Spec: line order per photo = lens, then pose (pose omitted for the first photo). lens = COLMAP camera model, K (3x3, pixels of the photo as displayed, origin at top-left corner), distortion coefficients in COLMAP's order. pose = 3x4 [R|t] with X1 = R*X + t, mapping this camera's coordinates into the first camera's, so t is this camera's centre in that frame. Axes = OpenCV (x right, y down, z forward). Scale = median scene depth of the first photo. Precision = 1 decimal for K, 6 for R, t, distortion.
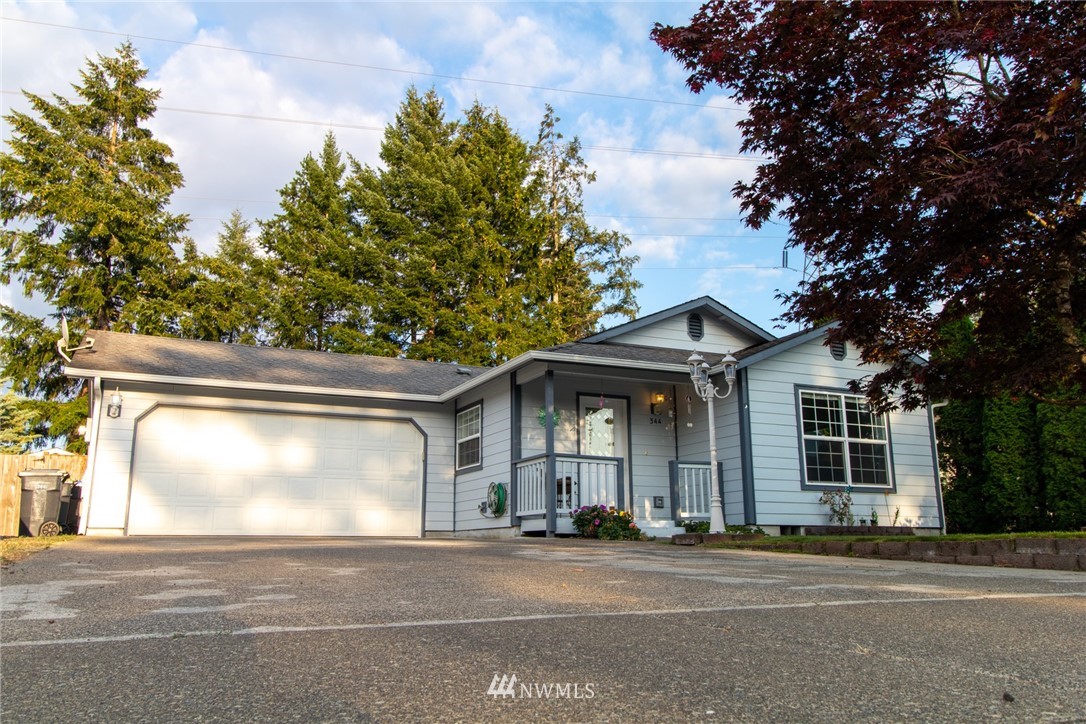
lens RADIAL K [[856.4, 0, 543.0], [0, 856.4, 362.0], [0, 0, 1]] dist [0.002762, -0.000167]
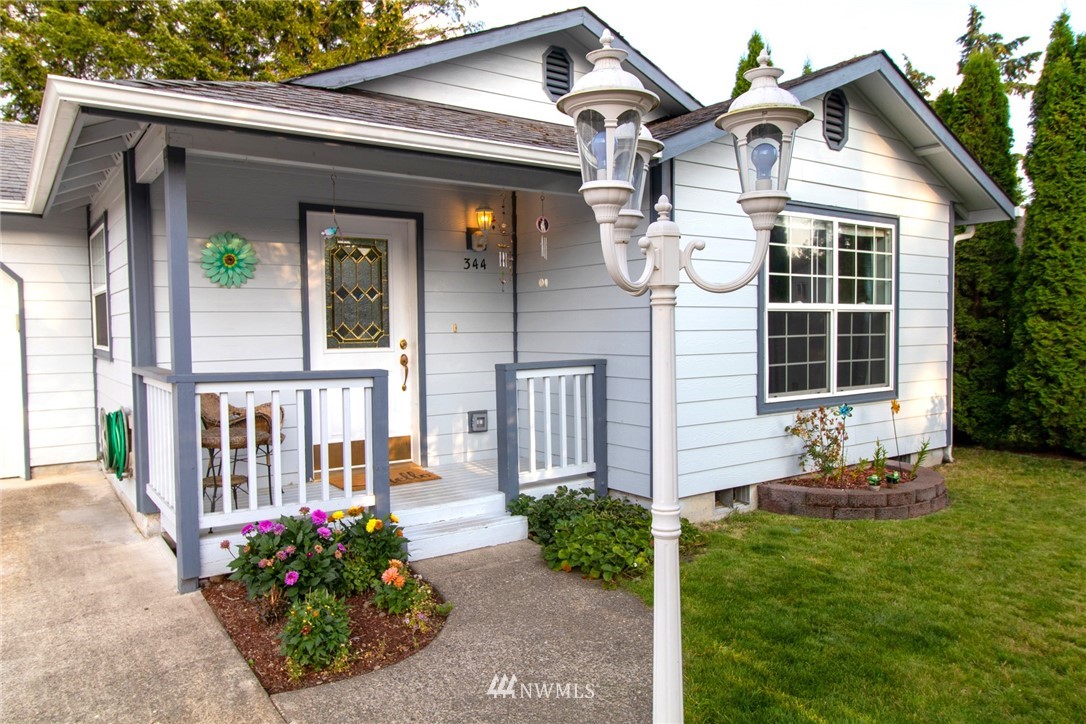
lens RADIAL K [[756.3, 0, 543.0], [0, 756.3, 362.0], [0, 0, 1]] dist [0.004982, 0.002528]
pose [[0.983473, -0.014166, 0.180502, 0.094170], [-0.034090, 0.964616, 0.261445, 0.007517], [-0.177819, -0.263277, 0.948191, 0.585186]]
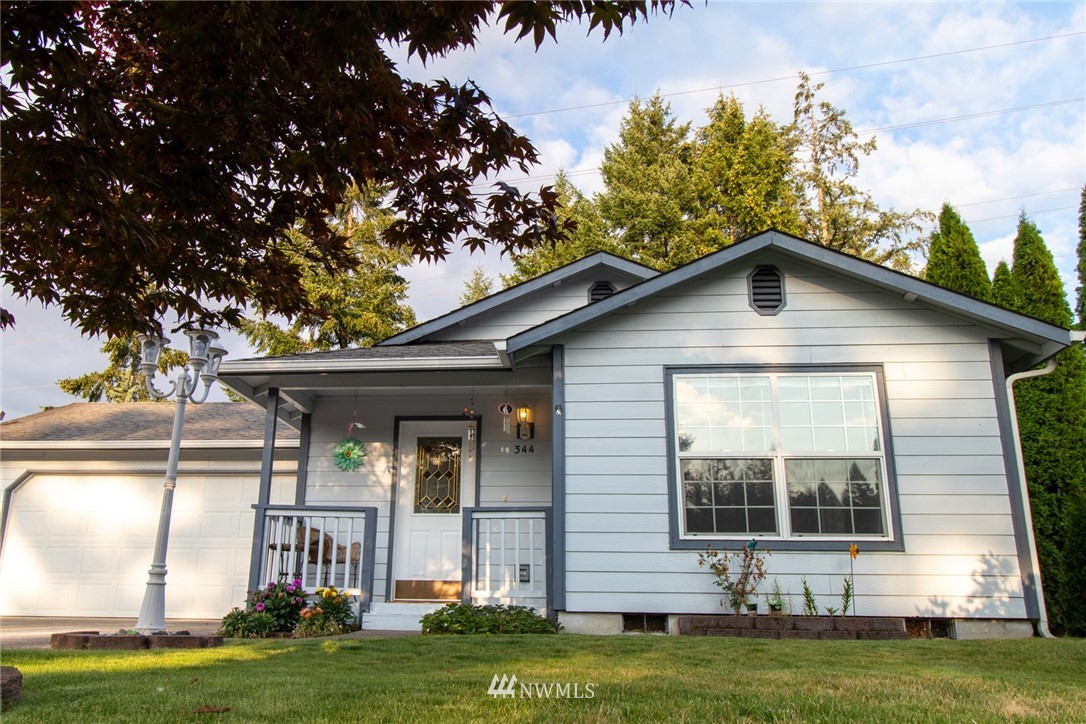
lens RADIAL K [[910.5, 0, 520.5], [0, 910.5, 359.0], [0, 0, 1]] dist [0.011340, 0.010958]
pose [[0.862168, -0.127570, -0.490298, 0.508263], [0.094020, 0.991256, -0.092583, 0.068216], [0.497822, 0.033725, 0.866623, 0.405781]]
